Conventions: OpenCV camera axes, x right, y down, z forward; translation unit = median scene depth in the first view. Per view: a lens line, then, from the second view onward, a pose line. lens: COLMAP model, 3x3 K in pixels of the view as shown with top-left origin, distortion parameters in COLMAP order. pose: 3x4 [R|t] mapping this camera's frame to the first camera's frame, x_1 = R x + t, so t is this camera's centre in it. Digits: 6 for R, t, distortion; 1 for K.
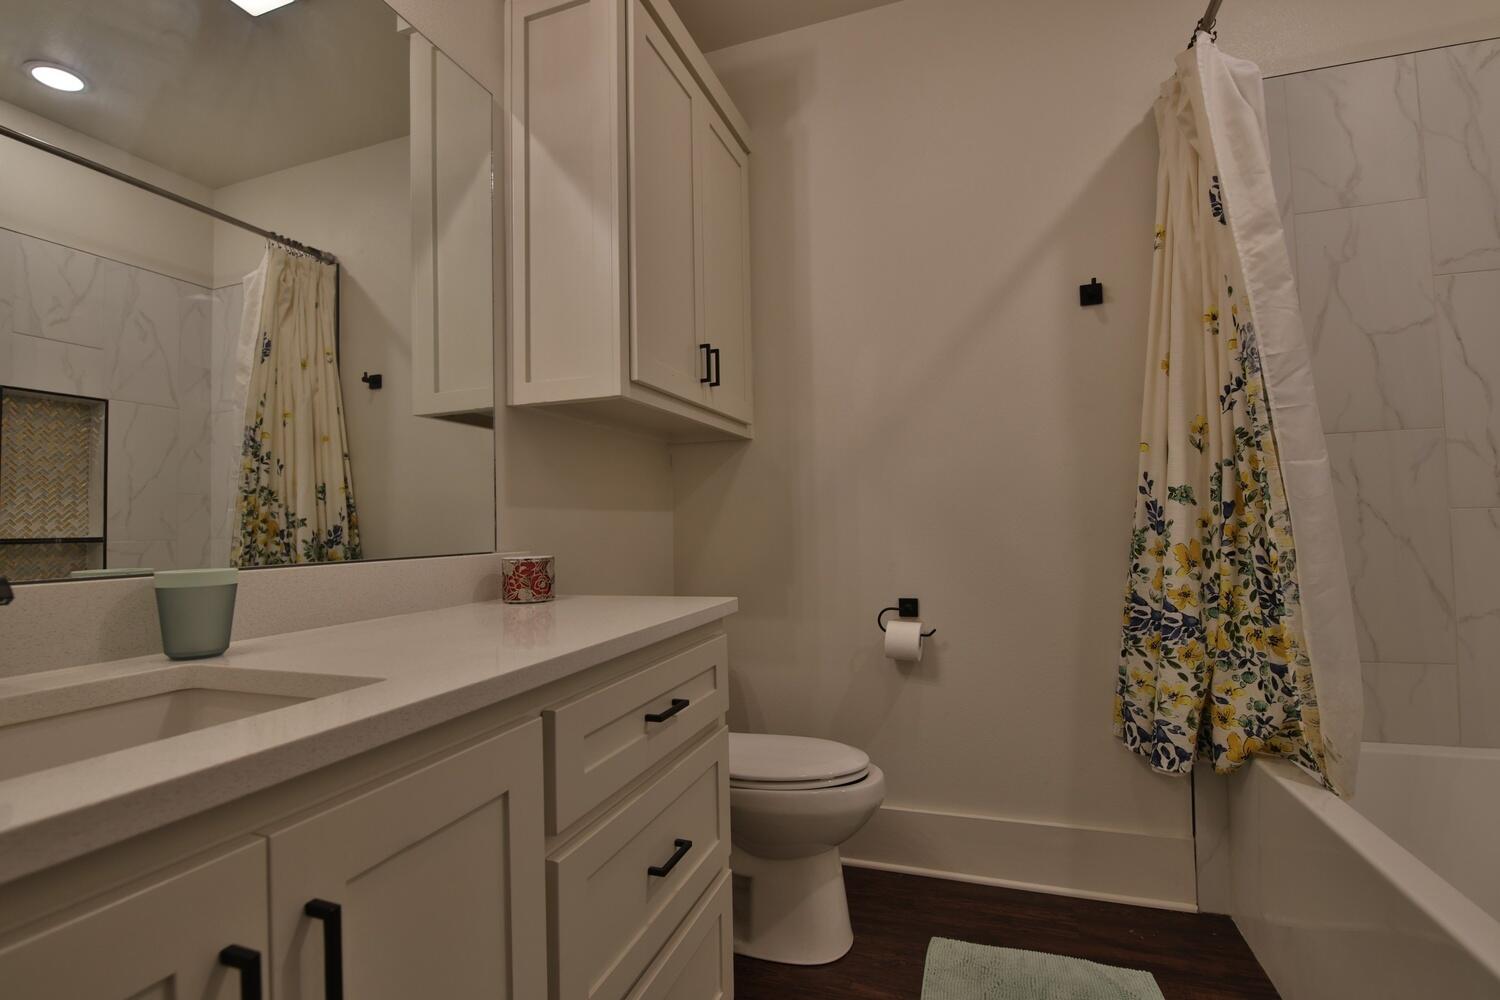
lens RADIAL K [[688.5, 0, 756.0], [0, 688.5, 498.1], [0, 0, 1]] dist [0.000781, -0.010127]
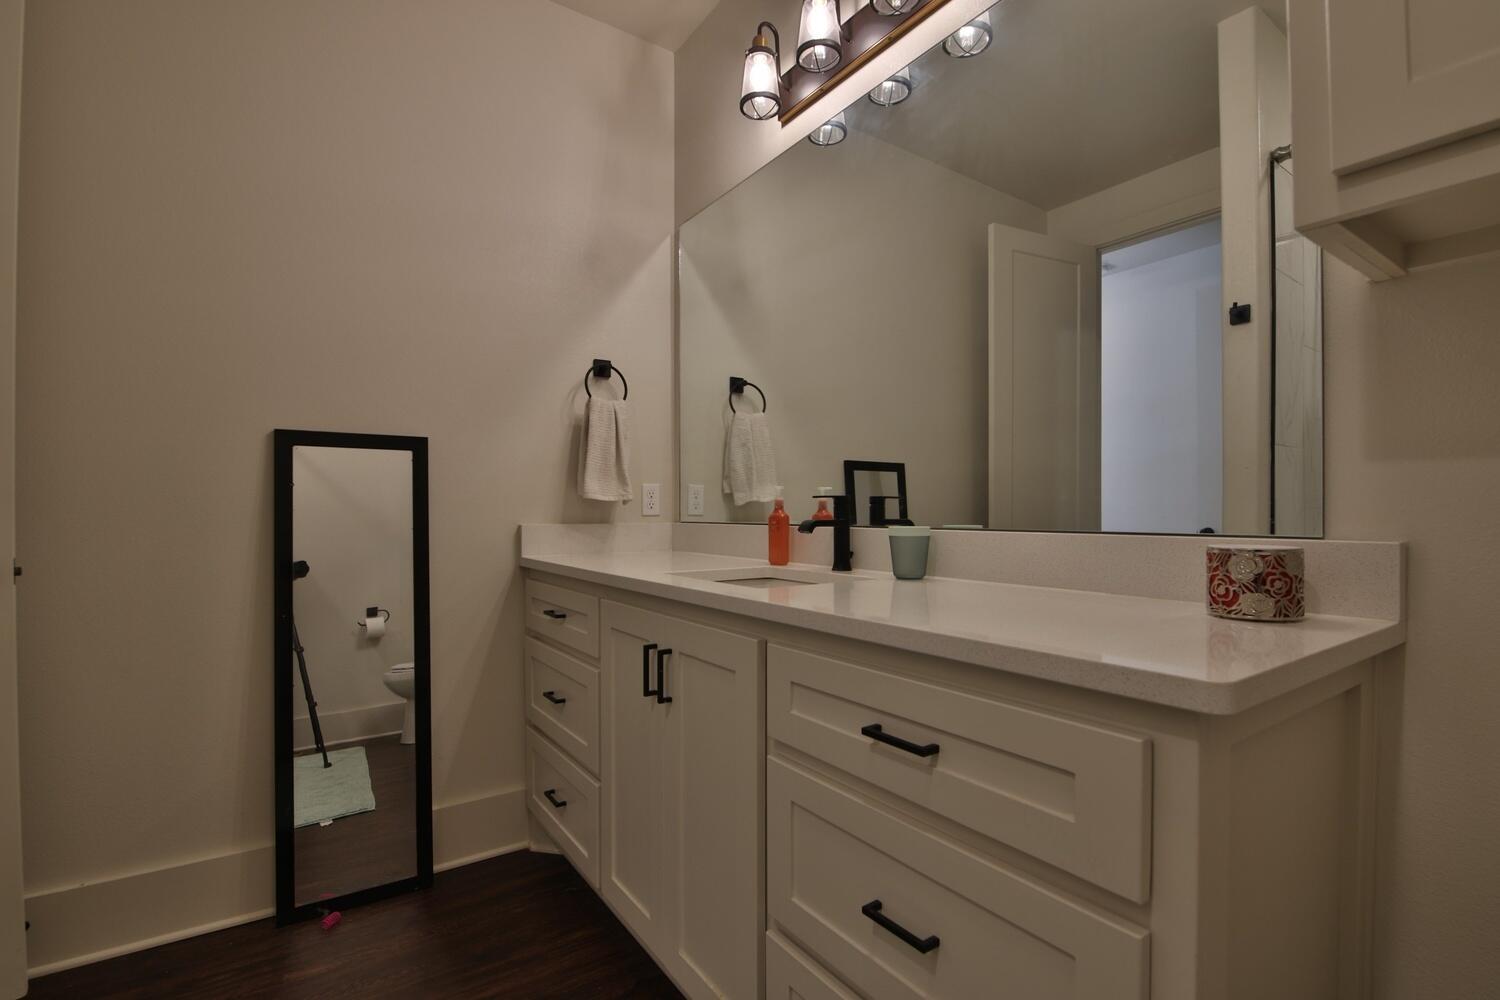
lens RADIAL K [[688.5, 0, 756.0], [0, 688.5, 498.1], [0, 0, 1]] dist [0.000781, -0.010127]
pose [[-0.587850, 0.006184, -0.808946, 0.688659], [0.043393, 0.998772, -0.023897, 0.050246], [0.807805, -0.049150, -0.587396, 1.534783]]
